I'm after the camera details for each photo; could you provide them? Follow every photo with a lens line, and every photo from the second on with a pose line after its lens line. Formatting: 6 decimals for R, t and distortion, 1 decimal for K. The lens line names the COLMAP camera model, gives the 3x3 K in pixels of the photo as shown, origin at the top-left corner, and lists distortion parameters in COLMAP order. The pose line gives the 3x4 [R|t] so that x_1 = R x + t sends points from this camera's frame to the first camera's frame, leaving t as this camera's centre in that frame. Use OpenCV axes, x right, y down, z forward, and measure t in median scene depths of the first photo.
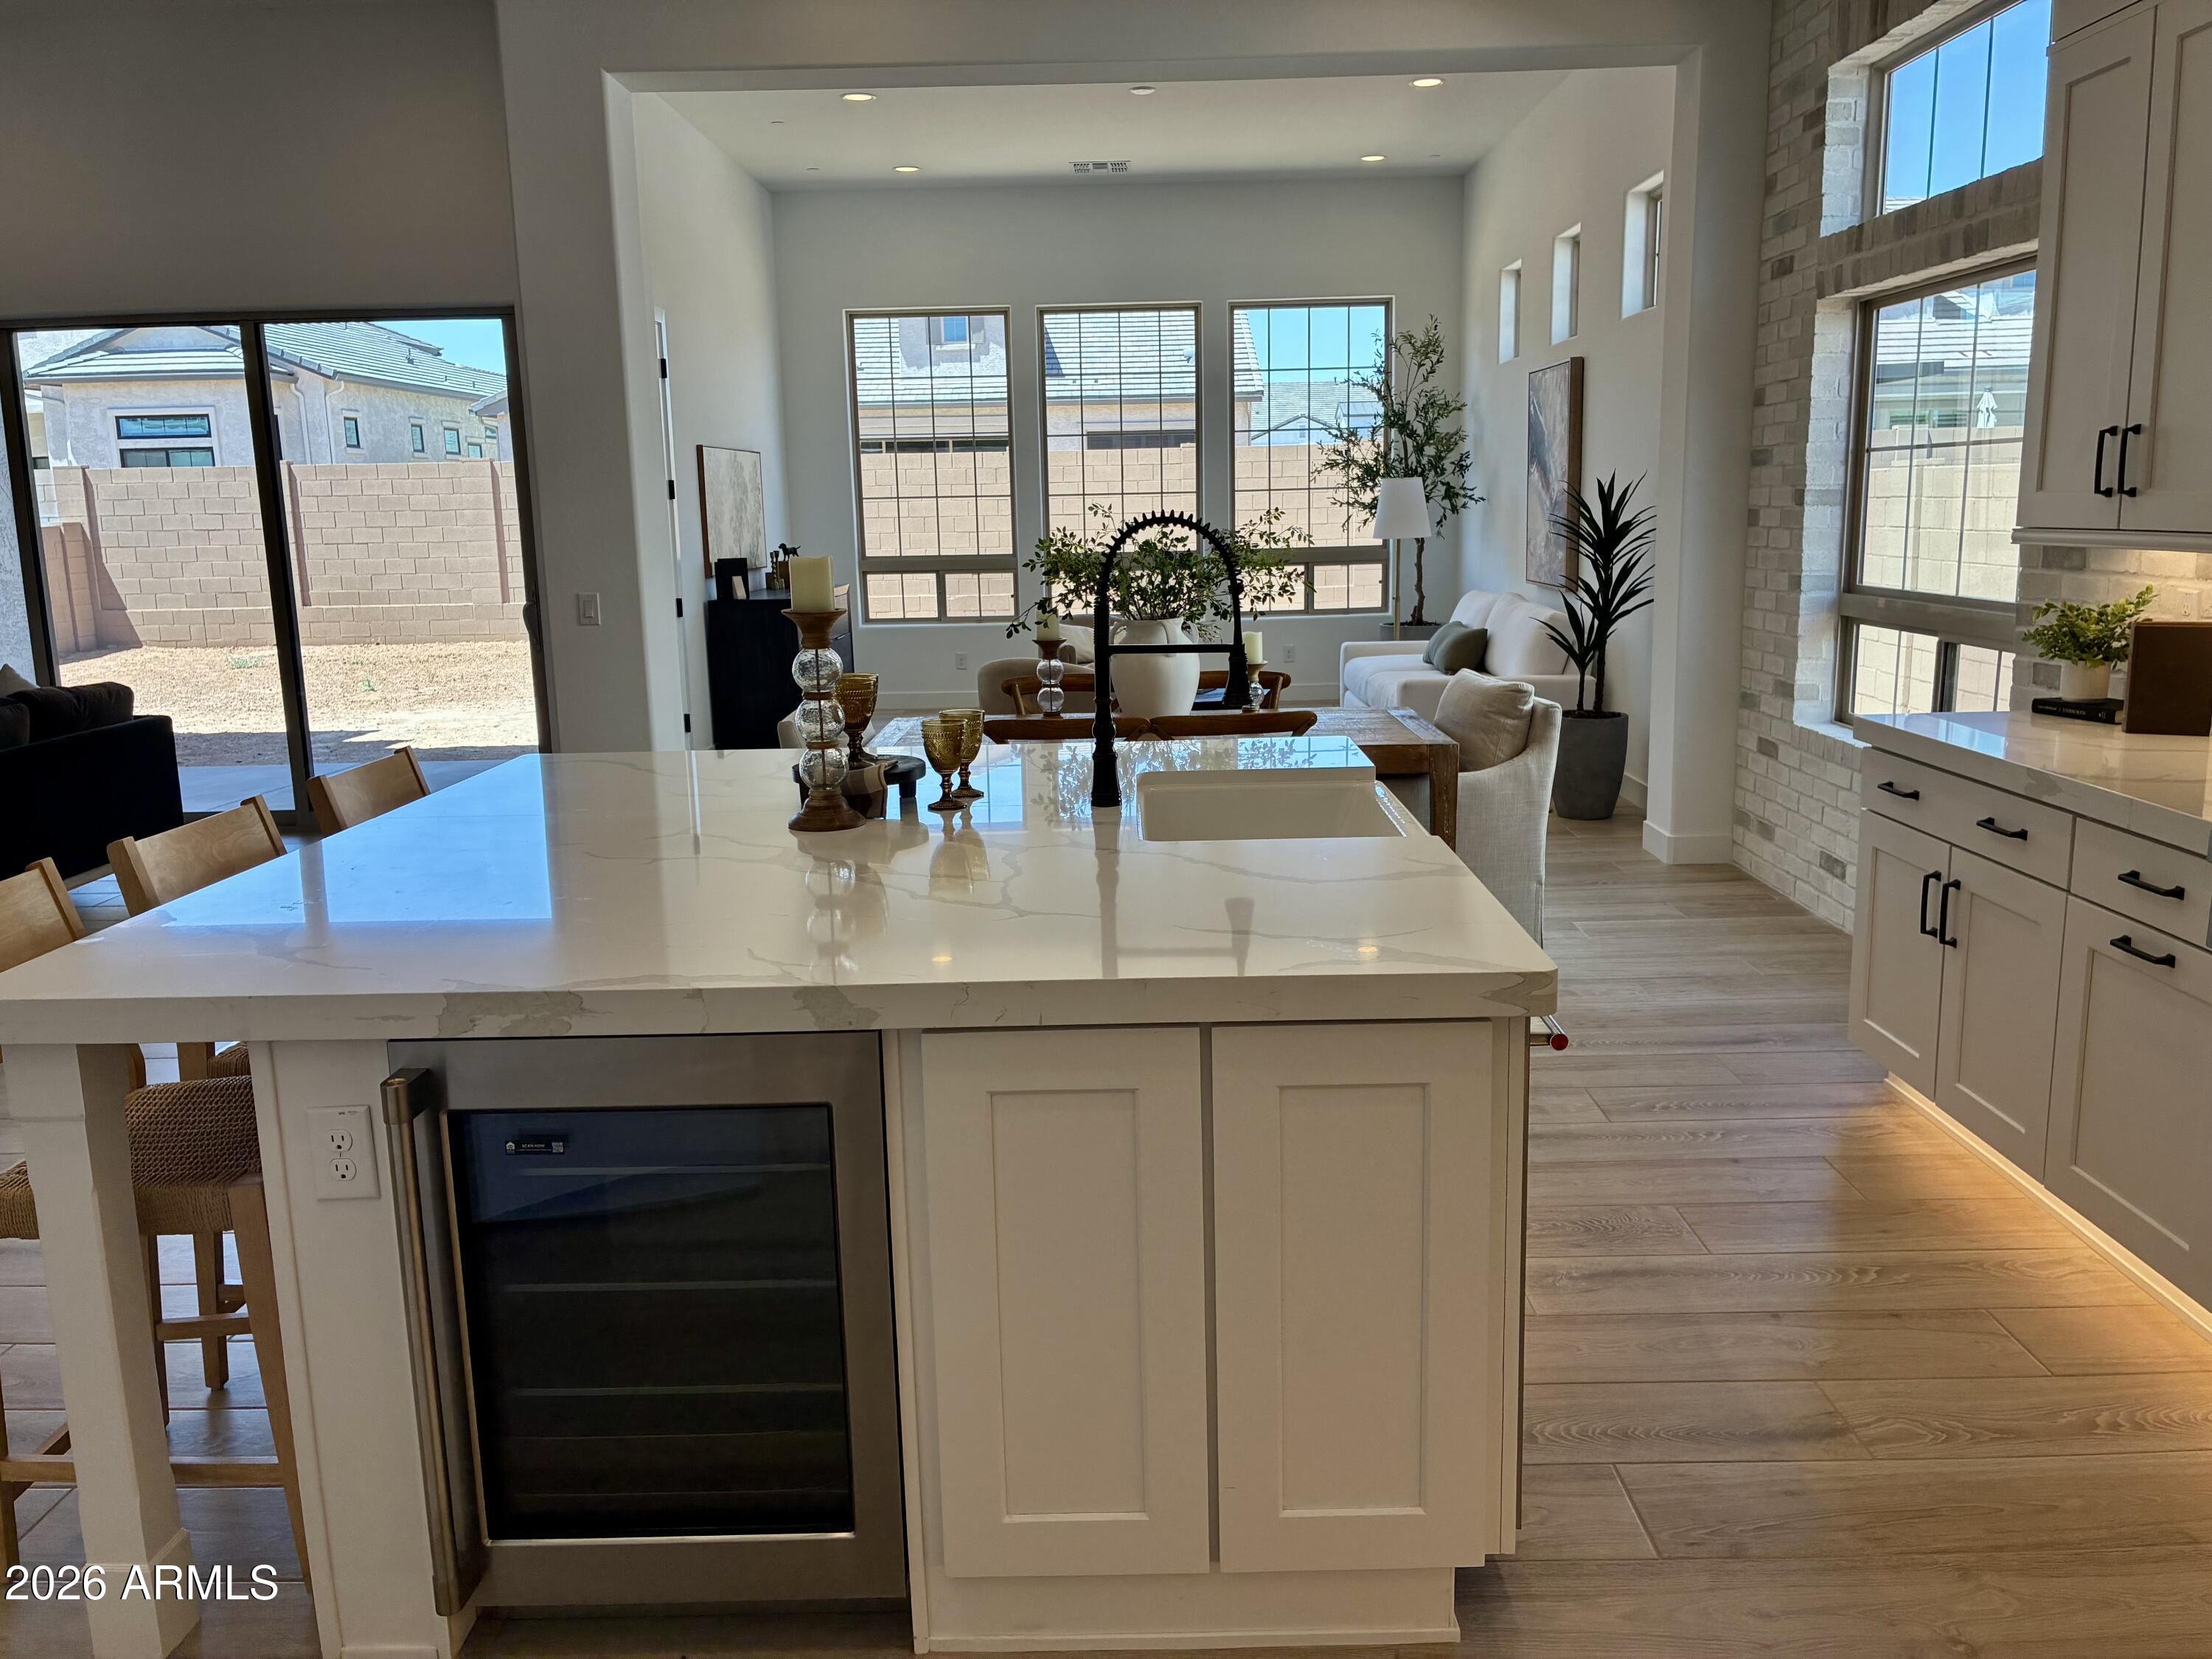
lens RADIAL K [[1667.3, 0, 1110.7], [0, 1667.3, 804.6], [0, 0, 1]] dist [0.068823, -0.074609]
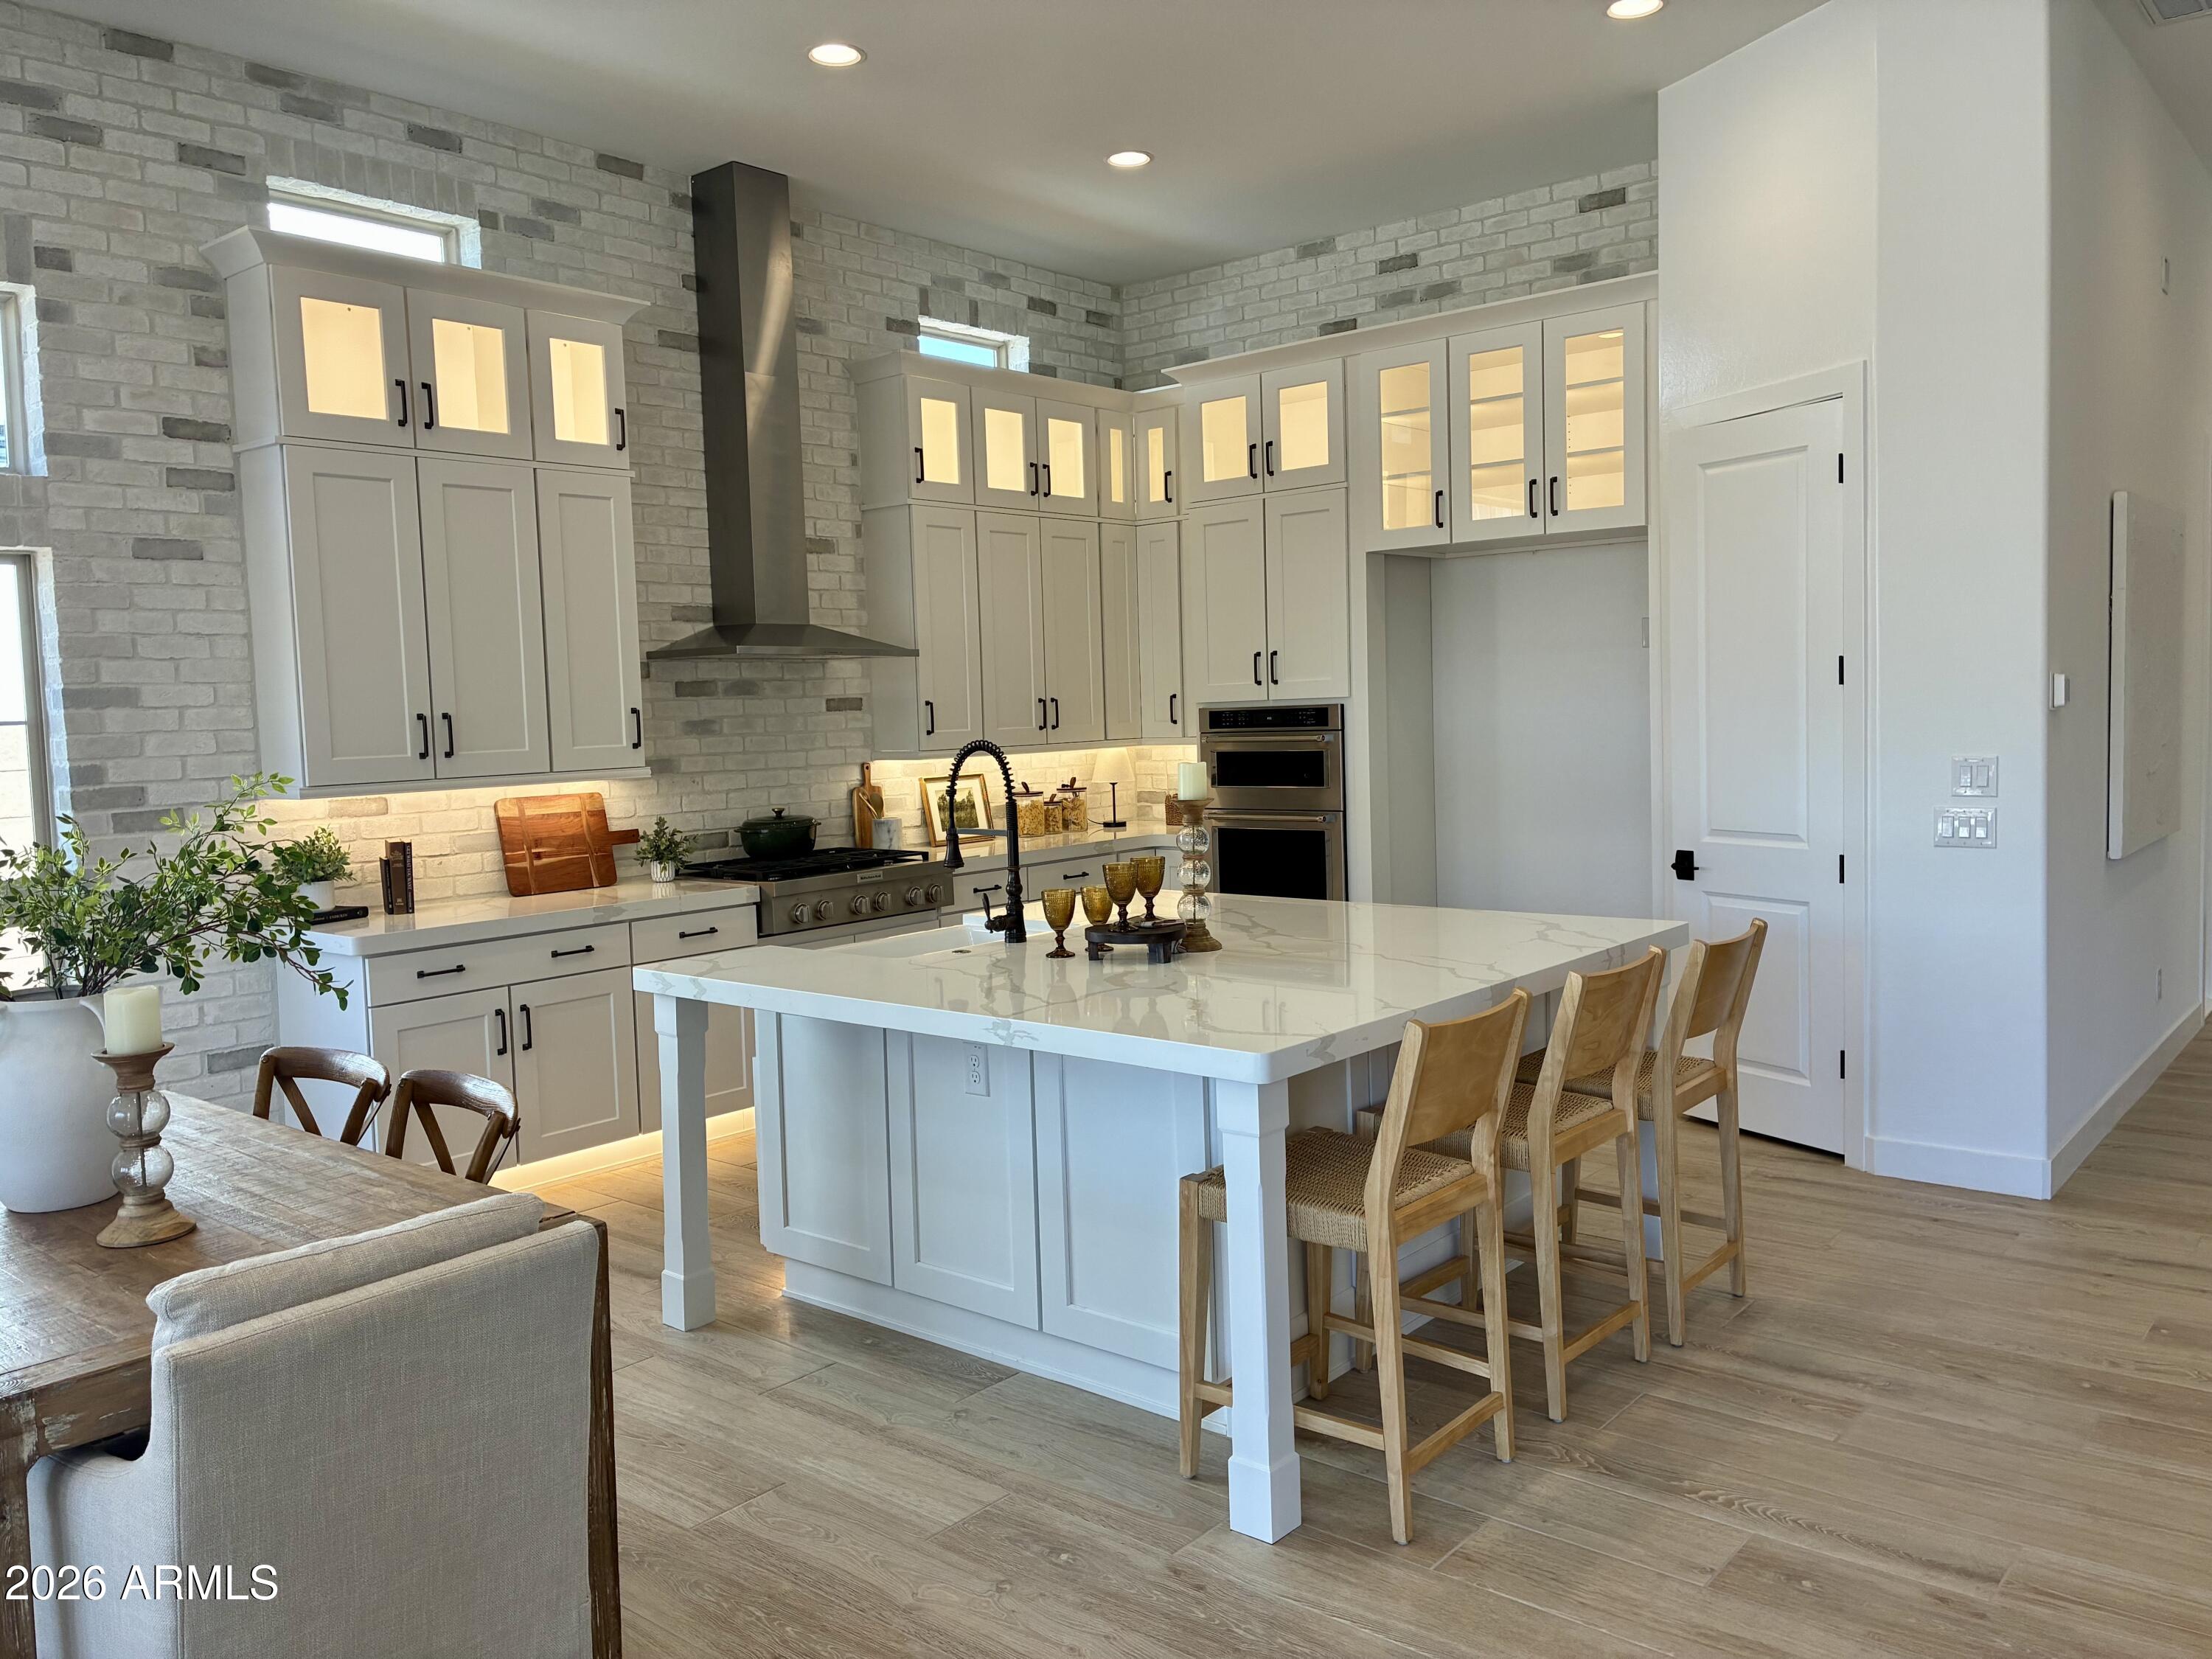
lens RADIAL K [[1663.0, 0, 1106.0], [0, 1663.0, 829.5], [0, 0, 1]] dist [0.035718, -0.043500]
pose [[-0.766032, -0.000728, 0.642802, -0.540039], [0.163319, 0.966964, 0.195724, -0.197663], [-0.621709, 0.254913, -0.740606, 1.102391]]
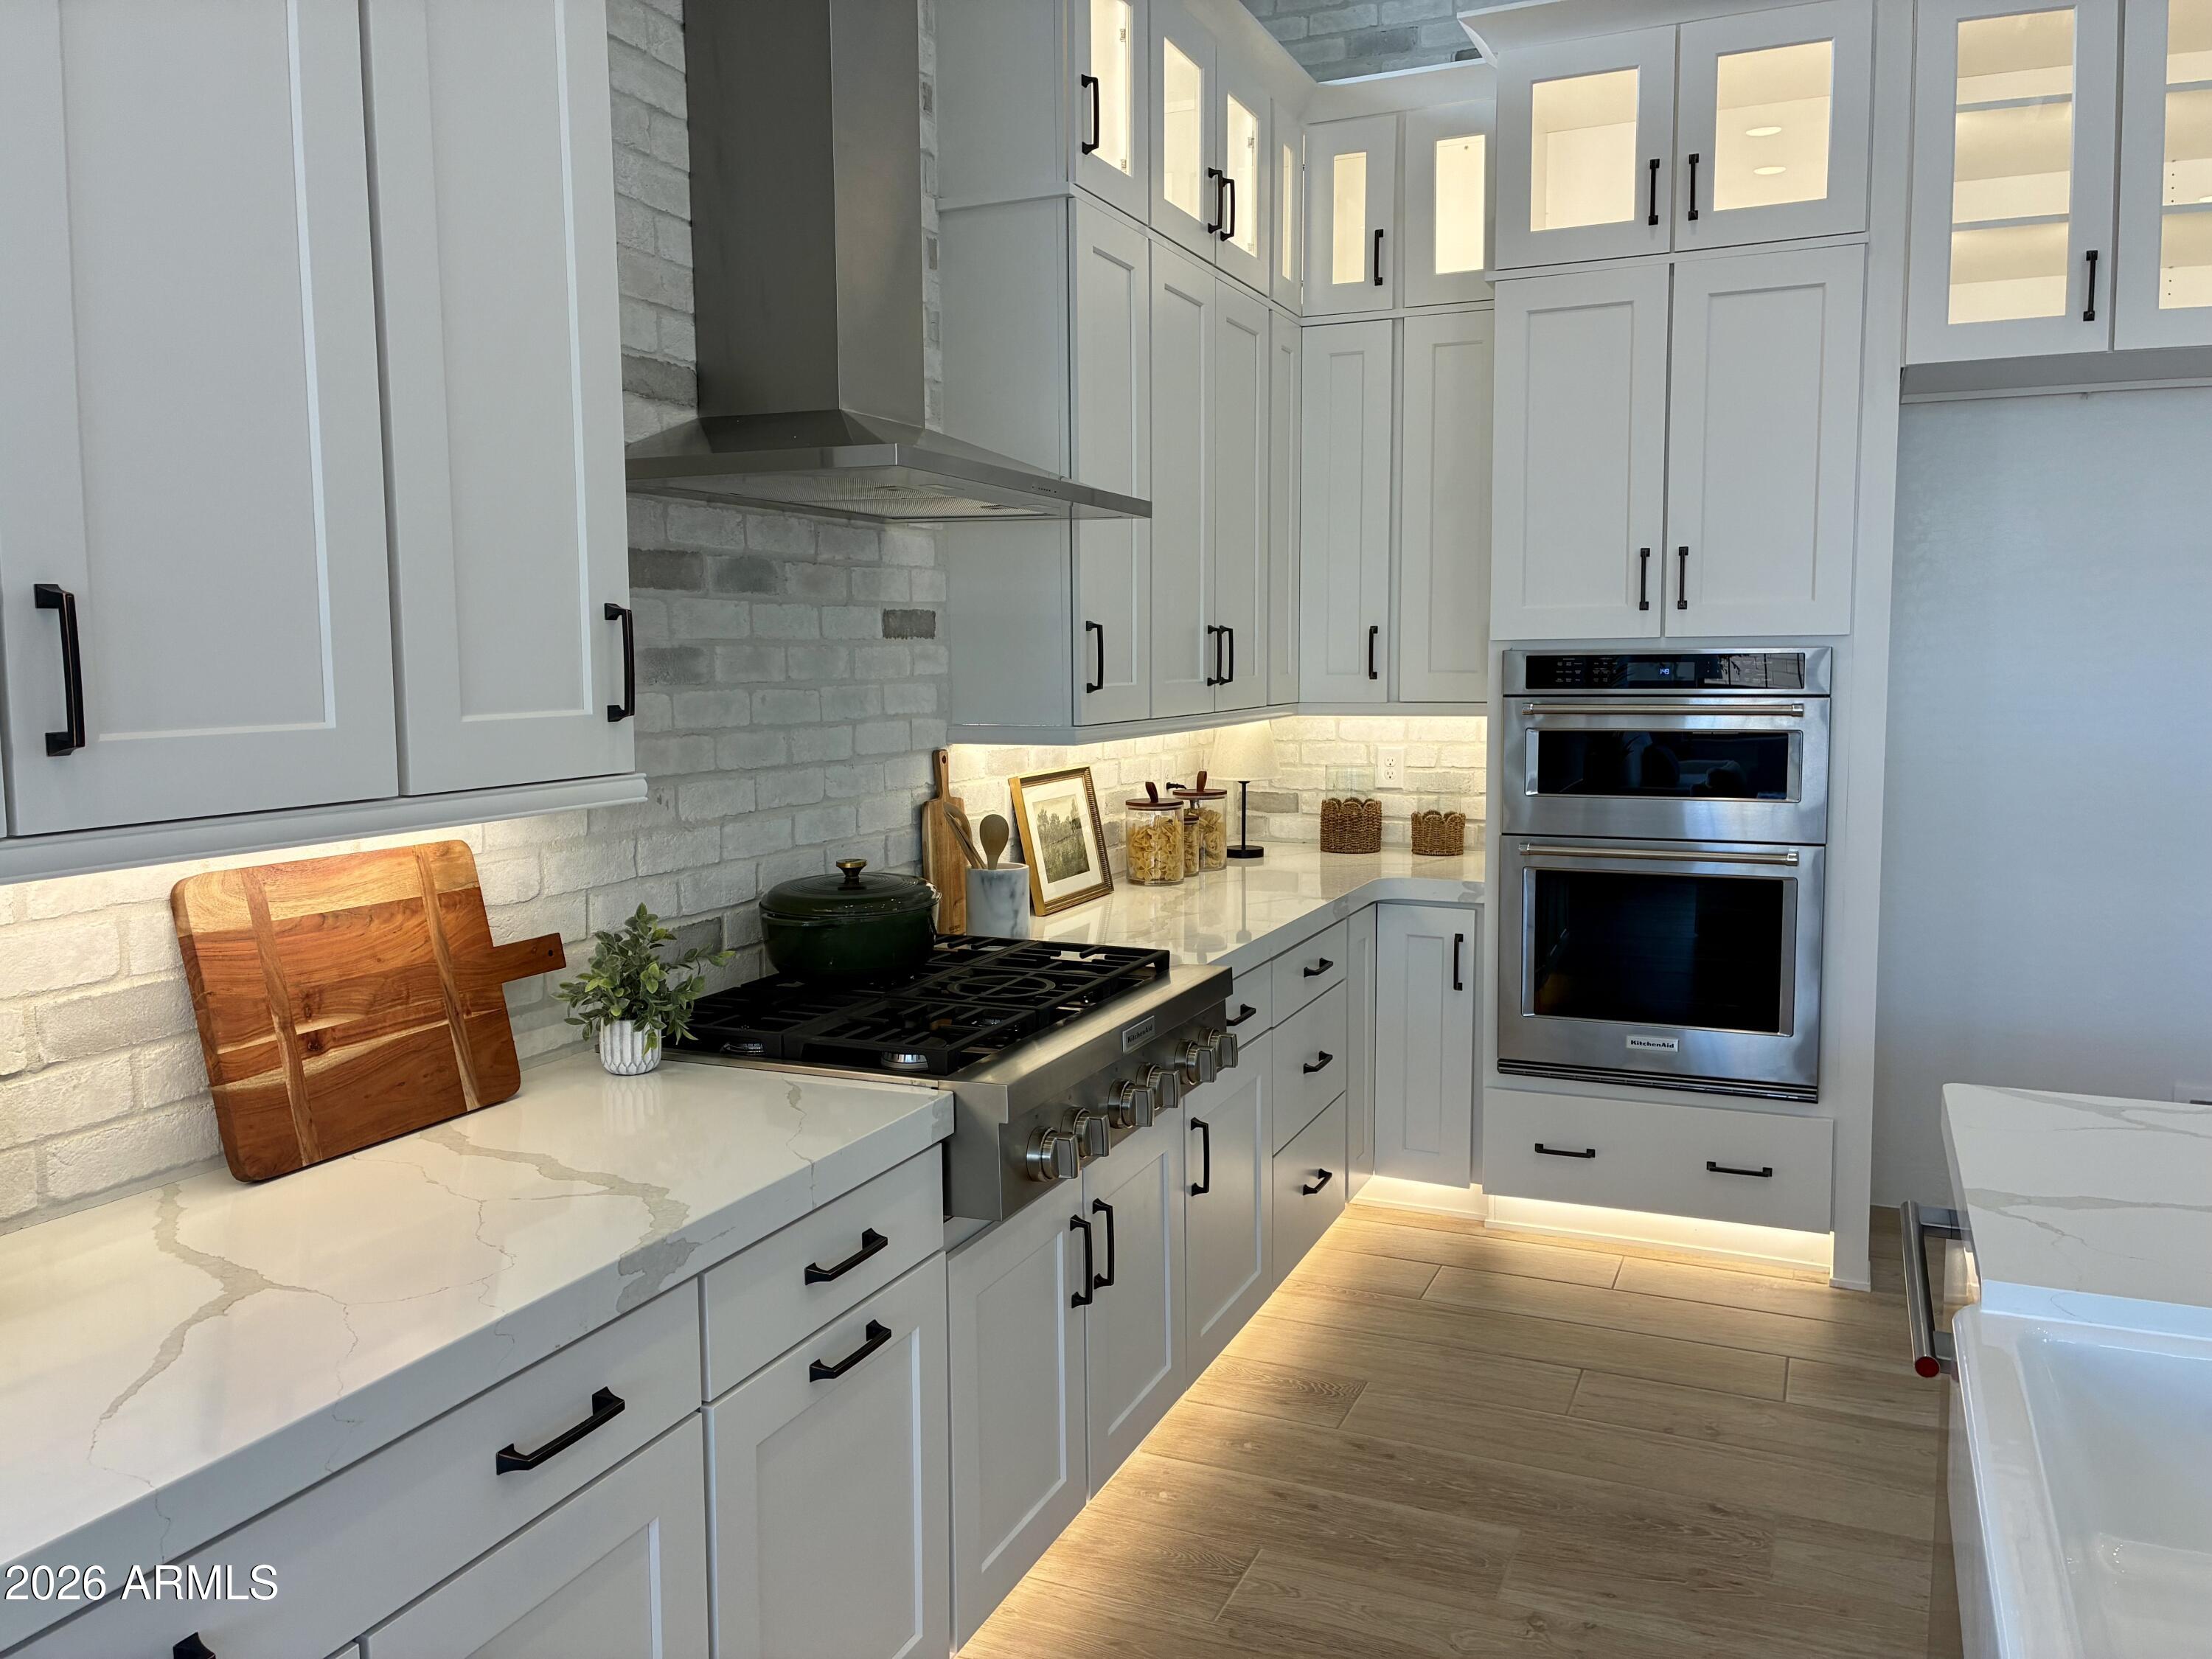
lens RADIAL K [[1670.3, 0, 1118.3], [0, 1670.3, 821.5], [0, 0, 1]] dist [0.025470, -0.010048]
pose [[-0.921503, -0.008830, 0.388272, 0.122948], [0.097793, 0.962253, 0.253981, -0.150695], [-0.375858, 0.272014, -0.885855, 0.783030]]
